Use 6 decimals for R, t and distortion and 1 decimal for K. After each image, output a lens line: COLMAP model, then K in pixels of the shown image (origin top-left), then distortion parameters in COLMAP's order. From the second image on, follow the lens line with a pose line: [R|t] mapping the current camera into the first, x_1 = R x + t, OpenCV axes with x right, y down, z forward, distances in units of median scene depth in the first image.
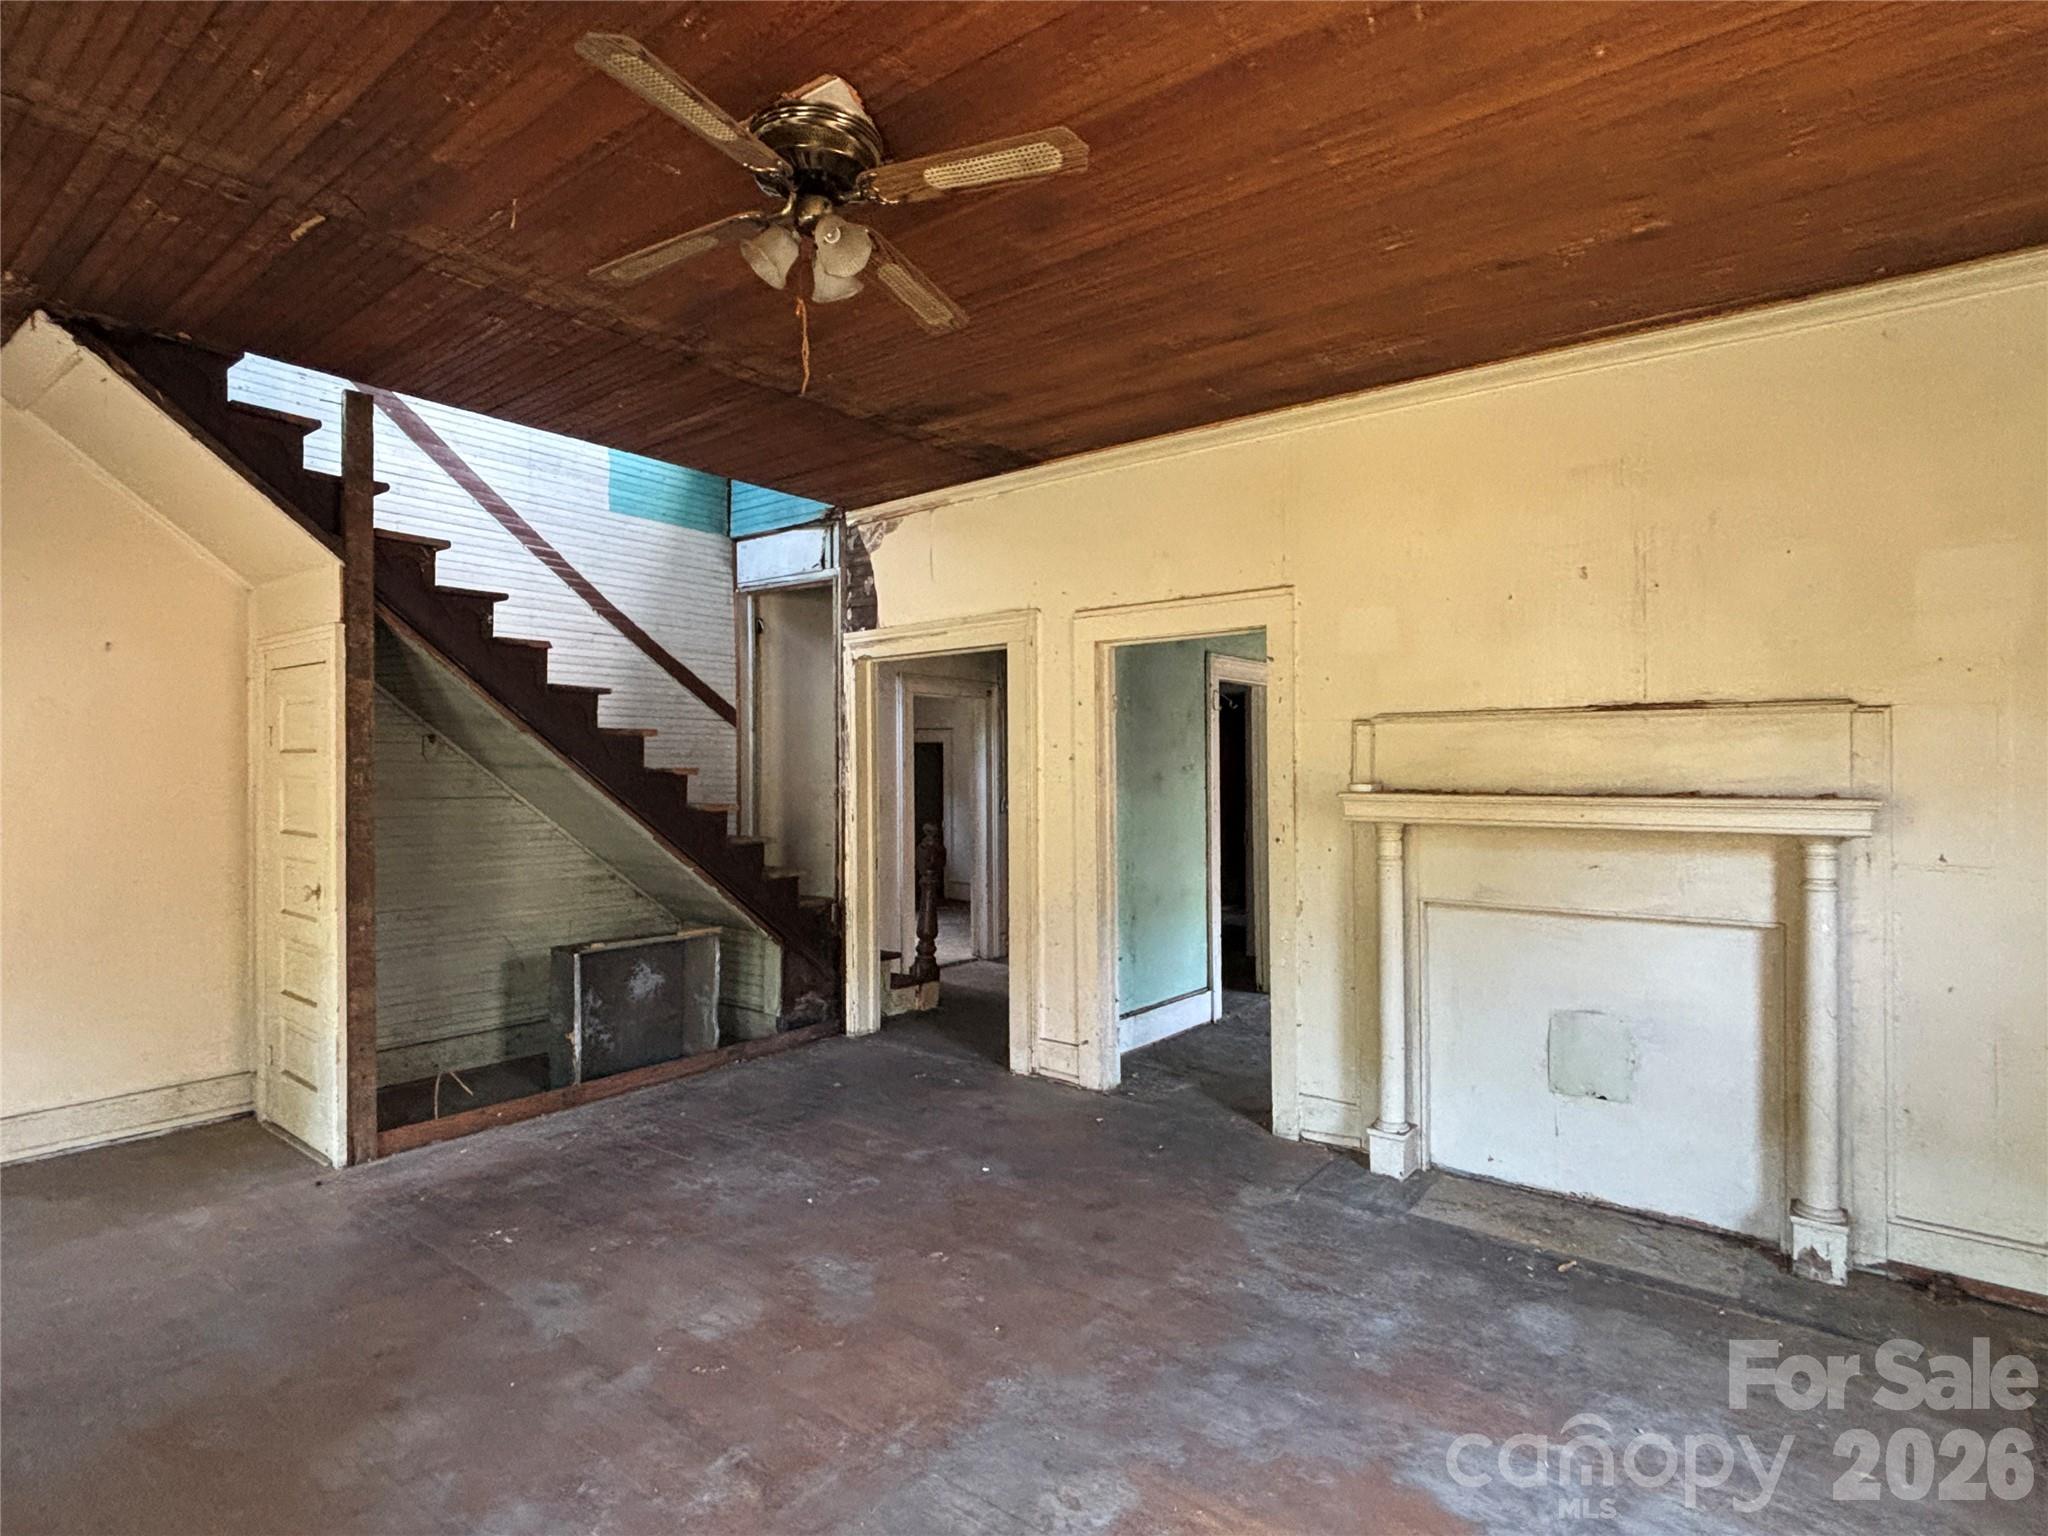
lens RADIAL K [[1052.3, 0, 1036.2], [0, 1052.3, 765.9], [0, 0, 1]] dist [-0.002736, -0.002678]
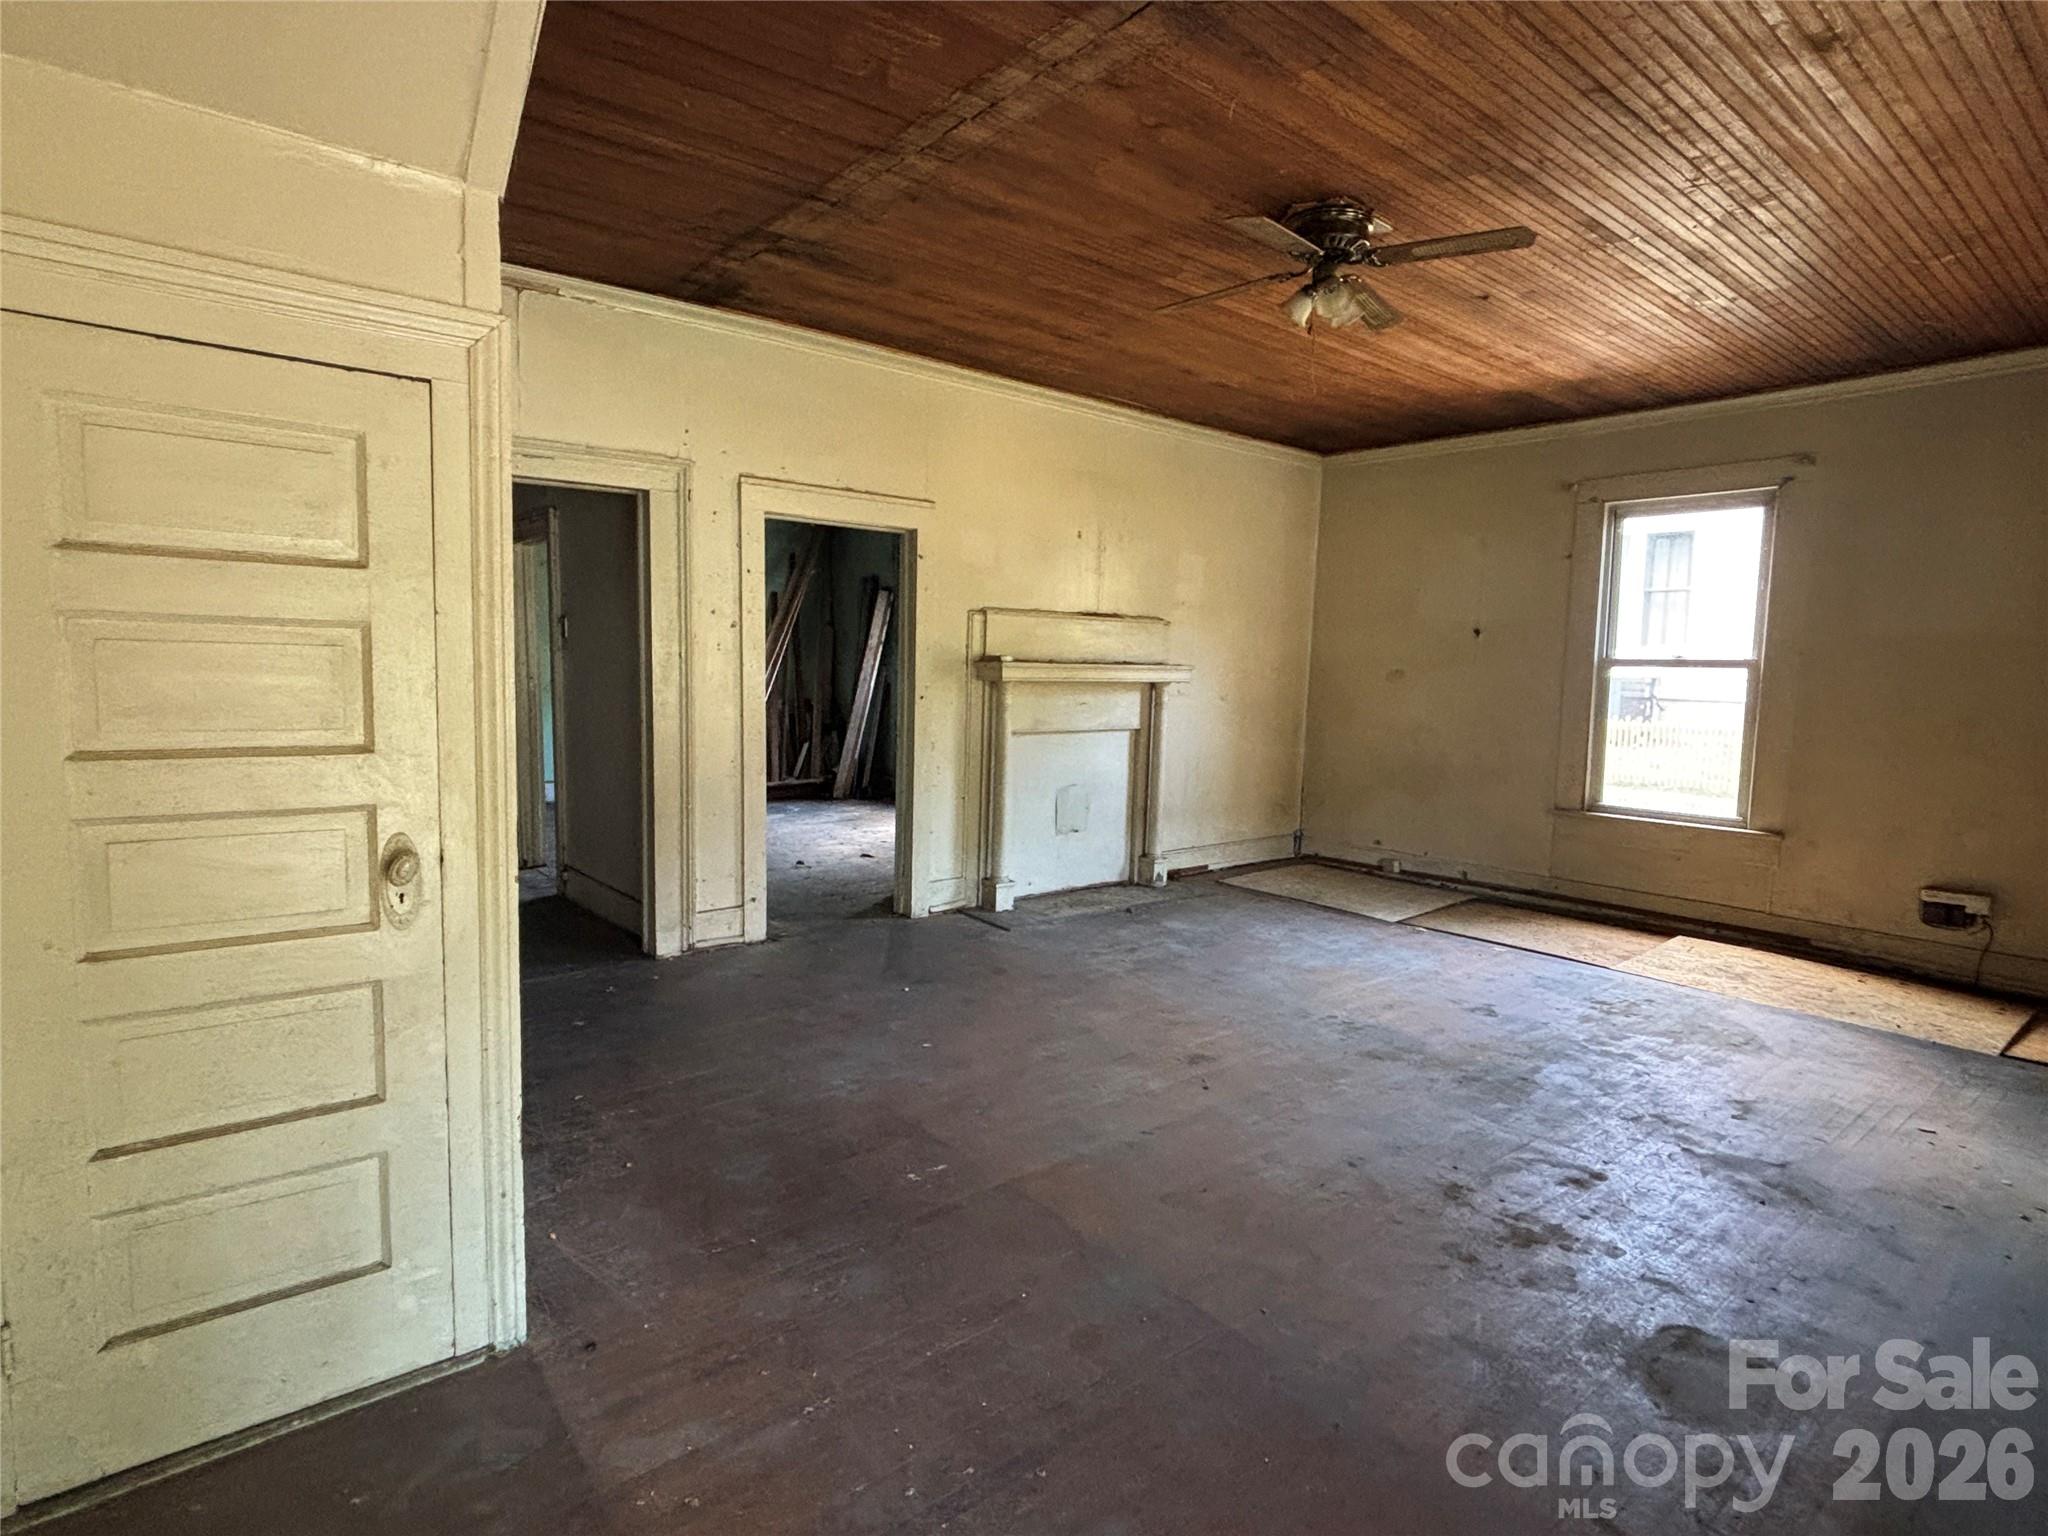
lens RADIAL K [[1052.3, 0, 1027.8], [0, 1052.3, 774.6], [0, 0, 1]] dist [-0.002736, -0.002678]
pose [[0.220336, -0.103723, 0.969894, -1.163613], [-0.029001, 0.993194, 0.112804, 0.016384], [-0.974993, -0.052982, 0.215828, 0.663427]]
